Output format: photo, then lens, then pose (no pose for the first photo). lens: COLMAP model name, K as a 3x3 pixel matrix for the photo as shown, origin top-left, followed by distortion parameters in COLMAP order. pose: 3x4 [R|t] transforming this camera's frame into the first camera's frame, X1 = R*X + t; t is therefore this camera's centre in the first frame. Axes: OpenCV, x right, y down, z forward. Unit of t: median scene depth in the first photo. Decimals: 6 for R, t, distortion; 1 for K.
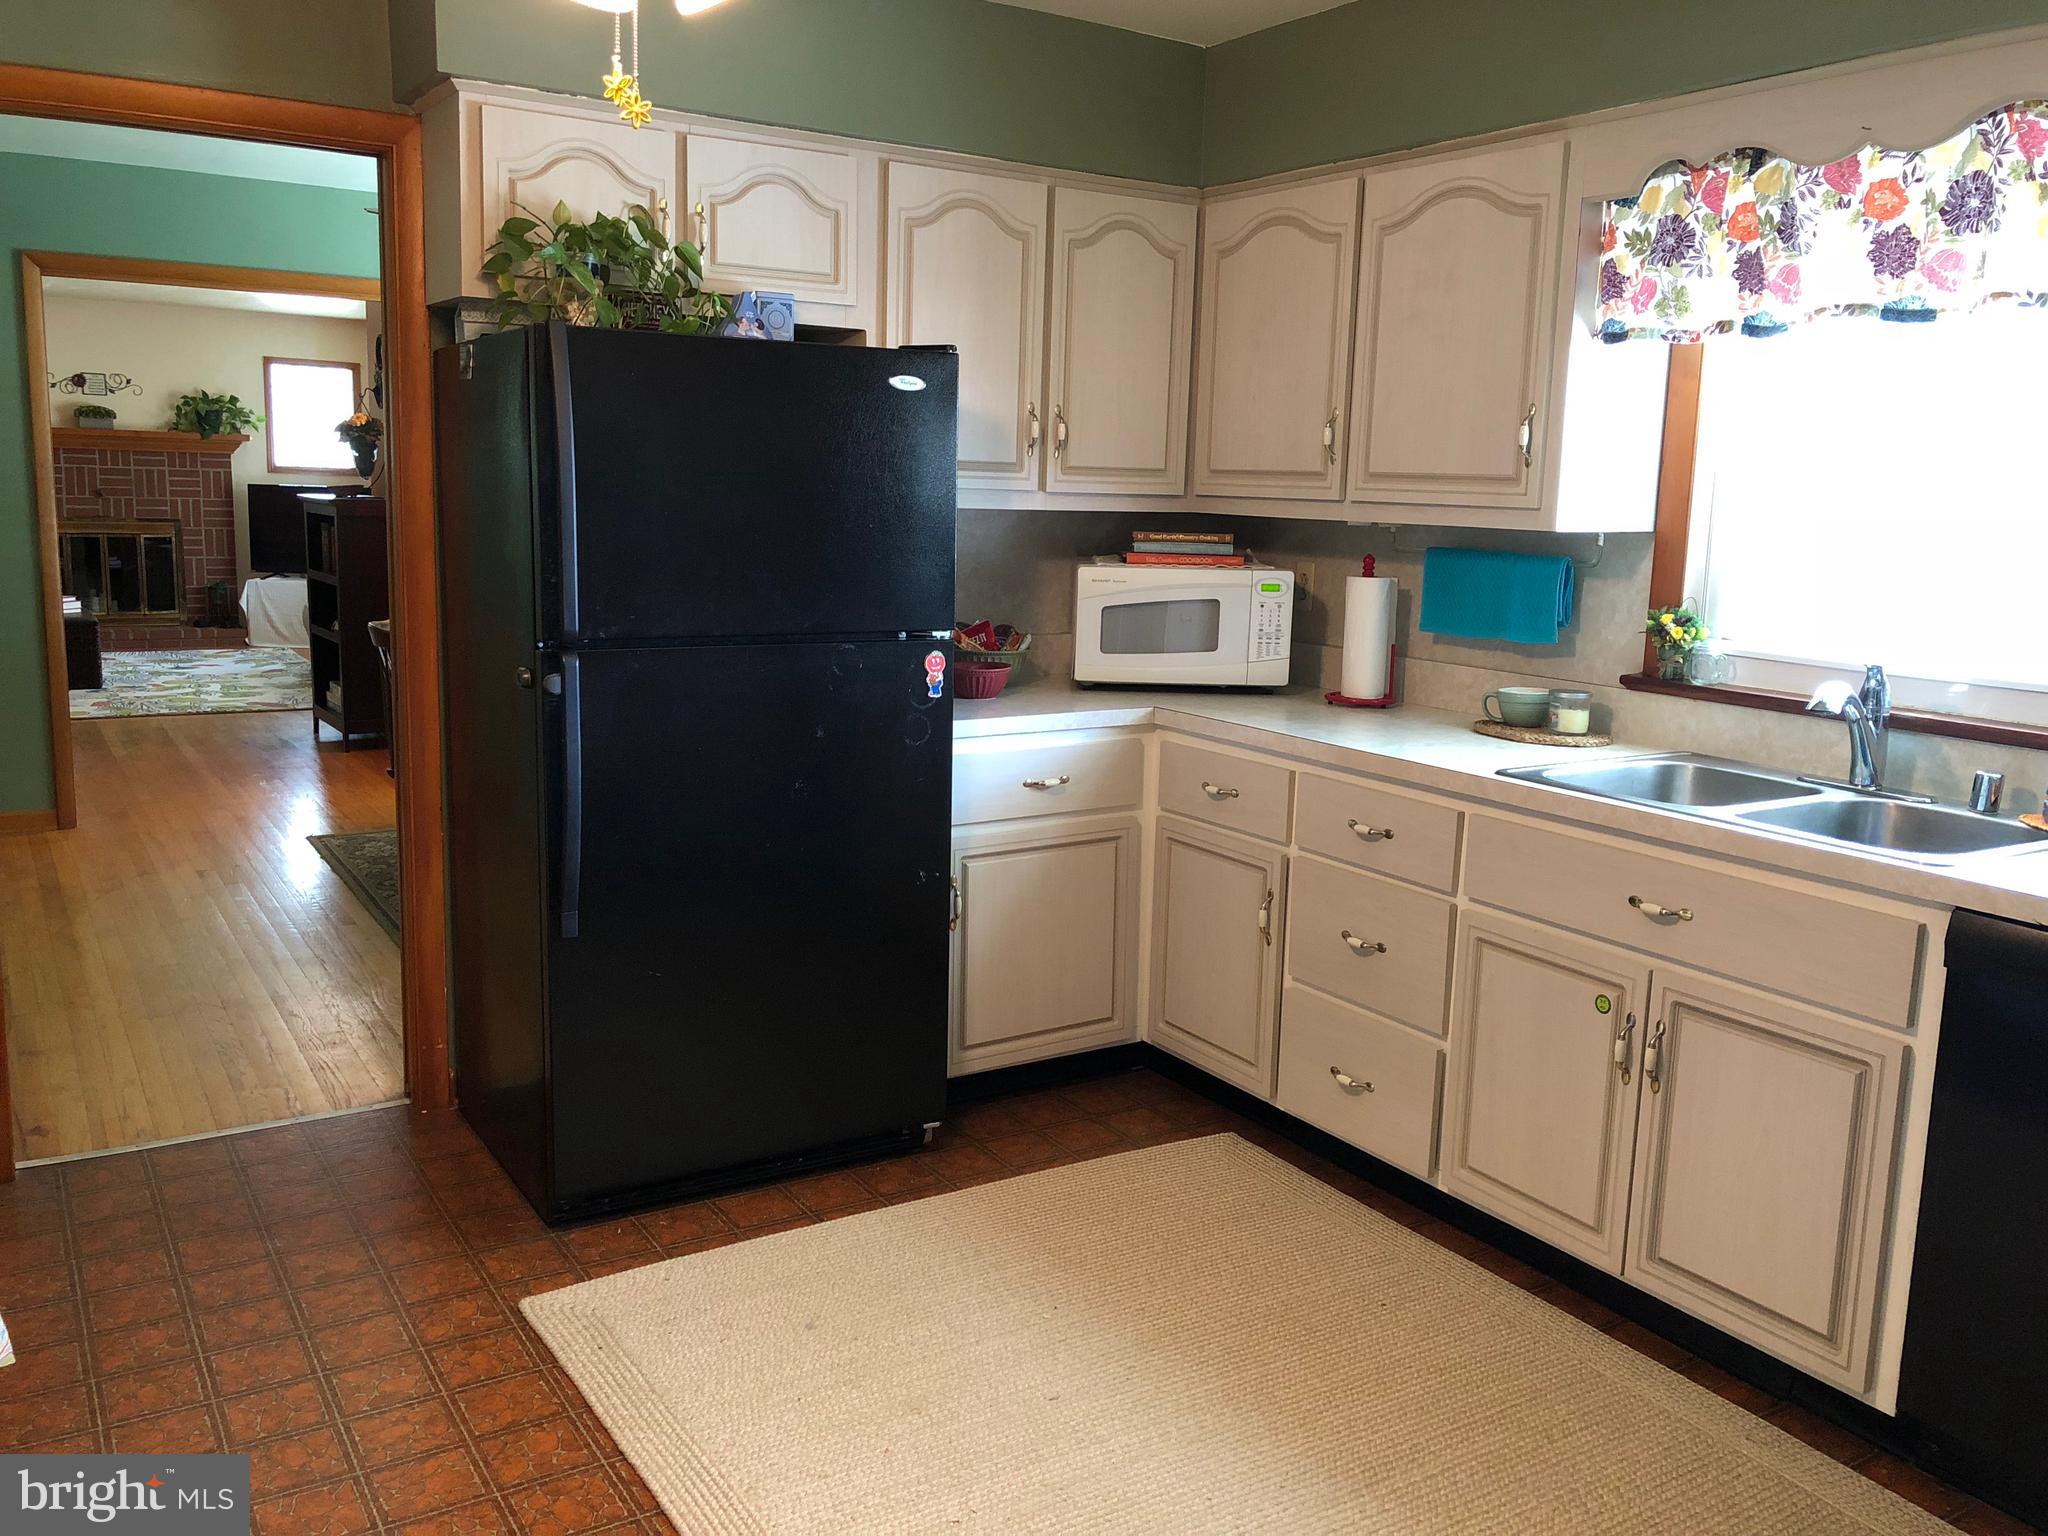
lens RADIAL K [[1676.7, 0, 1024.0], [0, 1676.7, 768.0], [0, 0, 1]] dist [-0.002439, 0.049494]
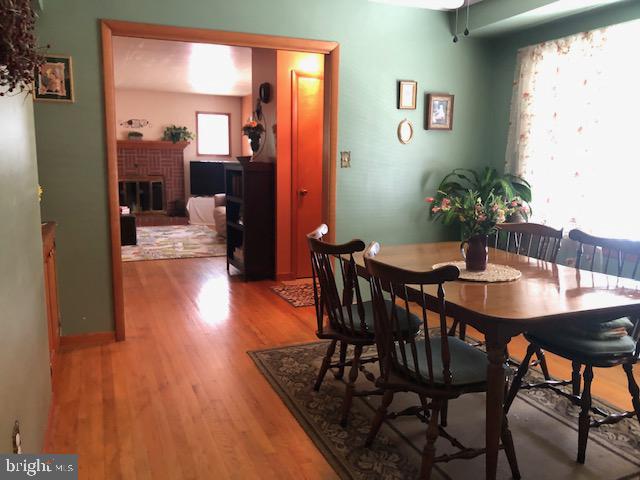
lens RADIAL K [[524.0, 0, 320.0], [0, 524.0, 240.0], [0, 0, 1]] dist [-0.002439, 0.049494]
pose [[0.987151, 0.003914, -0.159743, -0.143291], [-0.007293, 0.999762, -0.020575, -0.034424], [0.159624, 0.021475, 0.986944, 0.255605]]
